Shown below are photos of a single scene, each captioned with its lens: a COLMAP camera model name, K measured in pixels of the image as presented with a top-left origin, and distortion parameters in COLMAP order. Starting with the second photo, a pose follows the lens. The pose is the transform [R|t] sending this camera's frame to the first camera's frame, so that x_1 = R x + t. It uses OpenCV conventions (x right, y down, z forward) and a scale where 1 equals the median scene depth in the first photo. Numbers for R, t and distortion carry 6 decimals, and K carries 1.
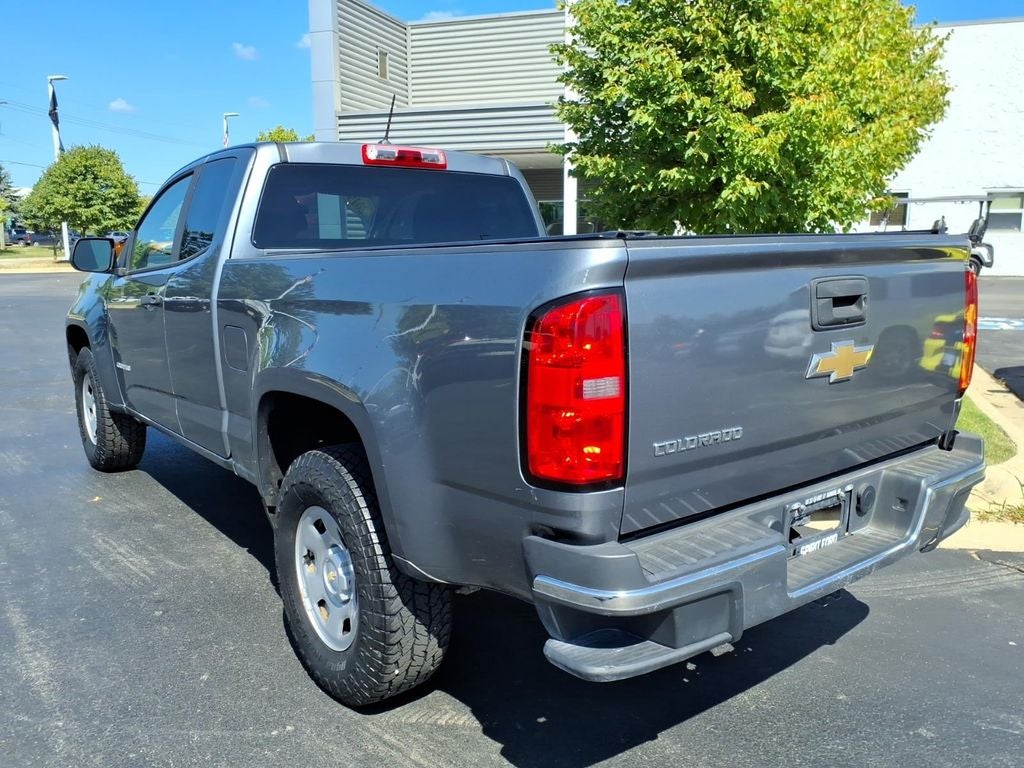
lens RADIAL K [[855.7, 0, 512.0], [0, 855.7, 384.0], [0, 0, 1]] dist [-0.000832, -0.009933]
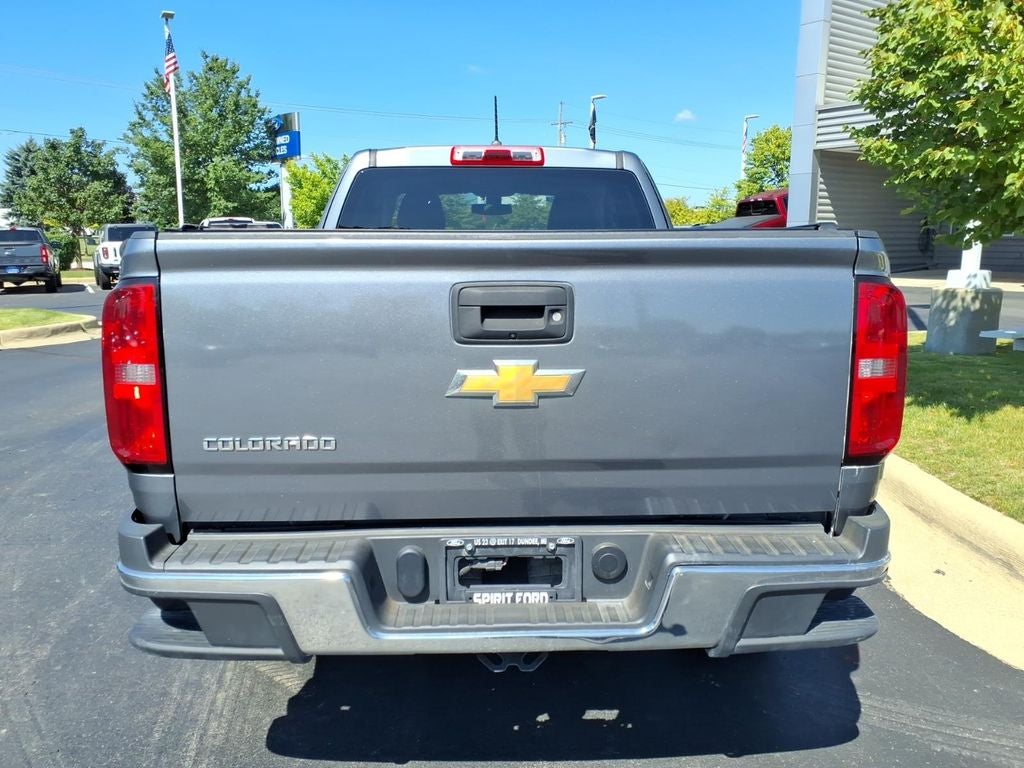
lens RADIAL K [[832.8, 0, 513.6], [0, 832.8, 369.9], [0, 0, 1]] dist [0.021202, -0.003013]
pose [[0.805398, 0.097091, -0.584729, 0.550514], [-0.102803, 0.994424, 0.023519, -0.037055], [0.583751, 0.041169, 0.810888, 0.222108]]
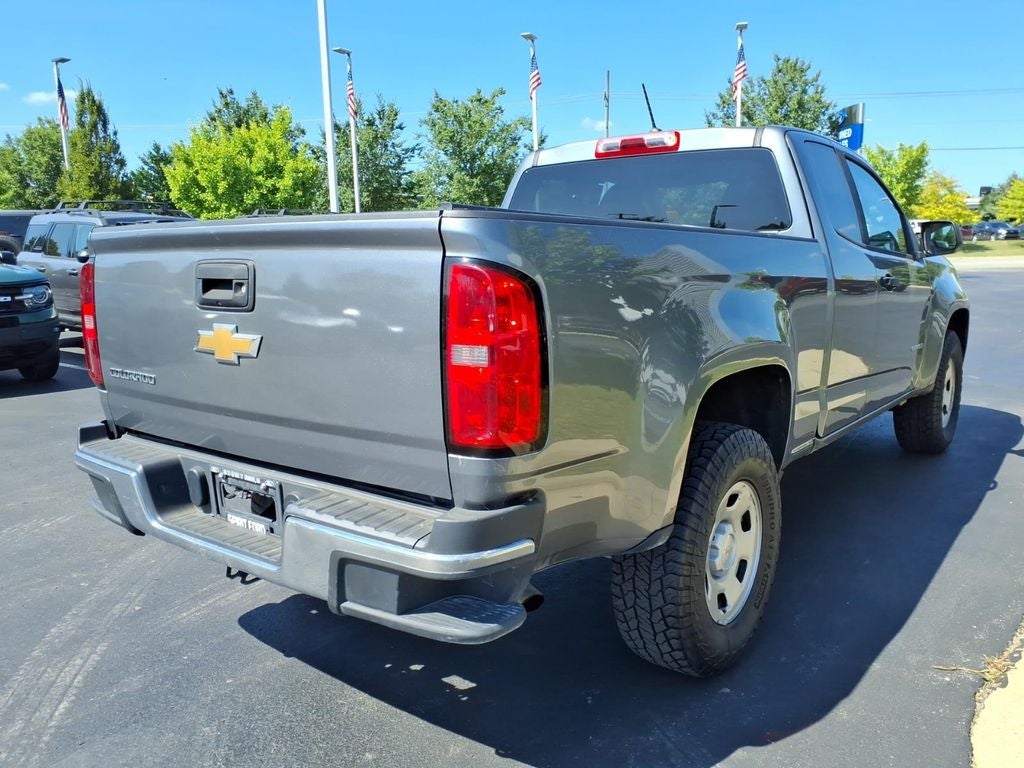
lens RADIAL K [[826.2, 0, 512.0], [0, 826.2, 384.0], [0, 0, 1]] dist [0.058265, -0.070315]
pose [[0.235355, 0.162516, -0.958226, 0.907086], [-0.148292, 0.980382, 0.129851, -0.100449], [0.960530, 0.111536, 0.254837, 0.693847]]
